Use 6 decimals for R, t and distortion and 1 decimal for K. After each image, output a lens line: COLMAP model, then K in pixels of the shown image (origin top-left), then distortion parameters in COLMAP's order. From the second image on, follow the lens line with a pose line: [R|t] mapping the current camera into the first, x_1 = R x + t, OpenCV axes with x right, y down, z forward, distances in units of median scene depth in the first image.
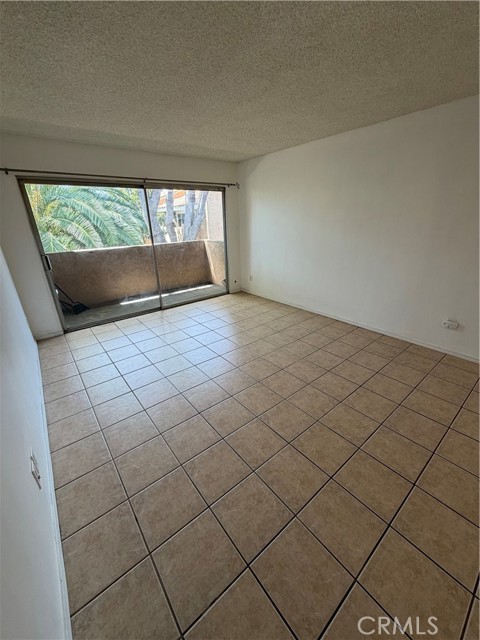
lens RADIAL K [[254.6, 0, 238.5], [0, 254.6, 318.7], [0, 0, 1]] dist [-0.001169, 0.000075]
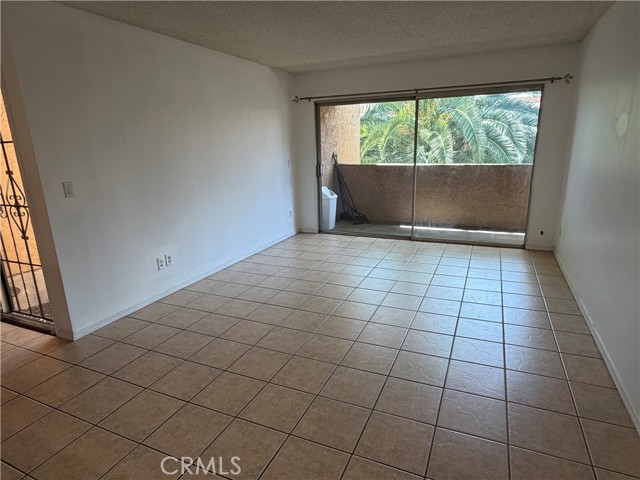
lens RADIAL K [[379.8, 0, 320.0], [0, 379.8, 240.0], [0, 0, 1]] dist [0.002328, 0.002190]
pose [[0.455914, 0.237194, -0.857836, 0.648936], [-0.312970, 0.945004, 0.094962, -0.063401], [0.833182, 0.225183, 0.505075, 0.144234]]
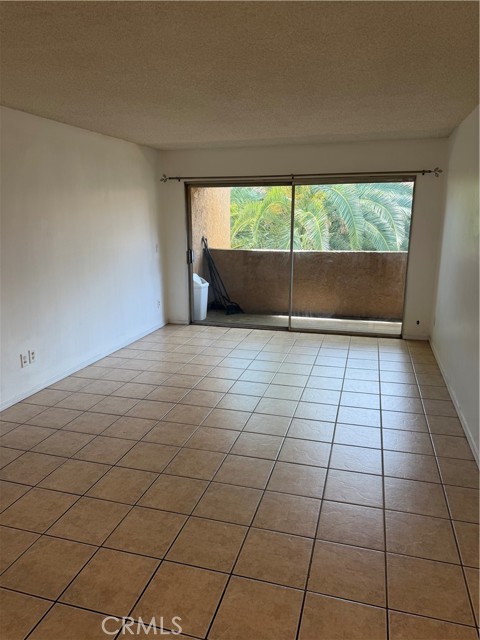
lens RADIAL K [[450.5, 0, 240.0], [0, 450.5, 320.0], [0, 0, 1]] dist [0.099272, -0.160134]
pose [[0.575272, 0.210942, -0.790295, 0.739289], [-0.312060, 0.949697, 0.026333, -0.060150], [0.756095, 0.231471, 0.612161, 0.032644]]
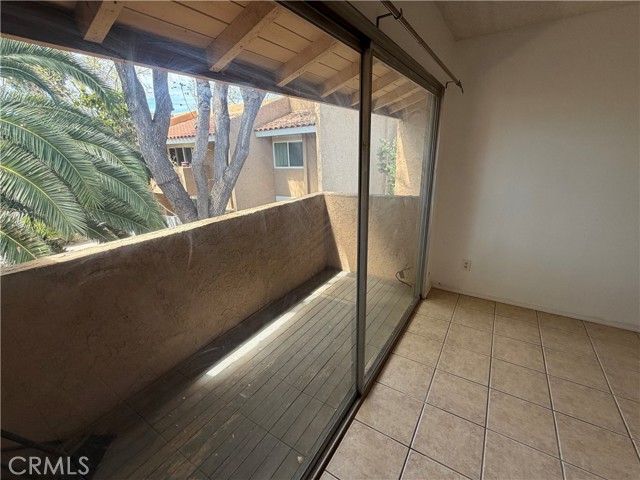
lens RADIAL K [[275.5, 0, 319.8], [0, 275.5, 242.2], [0, 0, 1]] dist [0.000087, -0.000017]
pose [[0.950036, -0.104248, 0.294217, -0.474404], [0.123787, 0.991121, -0.048533, -0.259240], [-0.286545, 0.082528, 0.954506, 0.657381]]
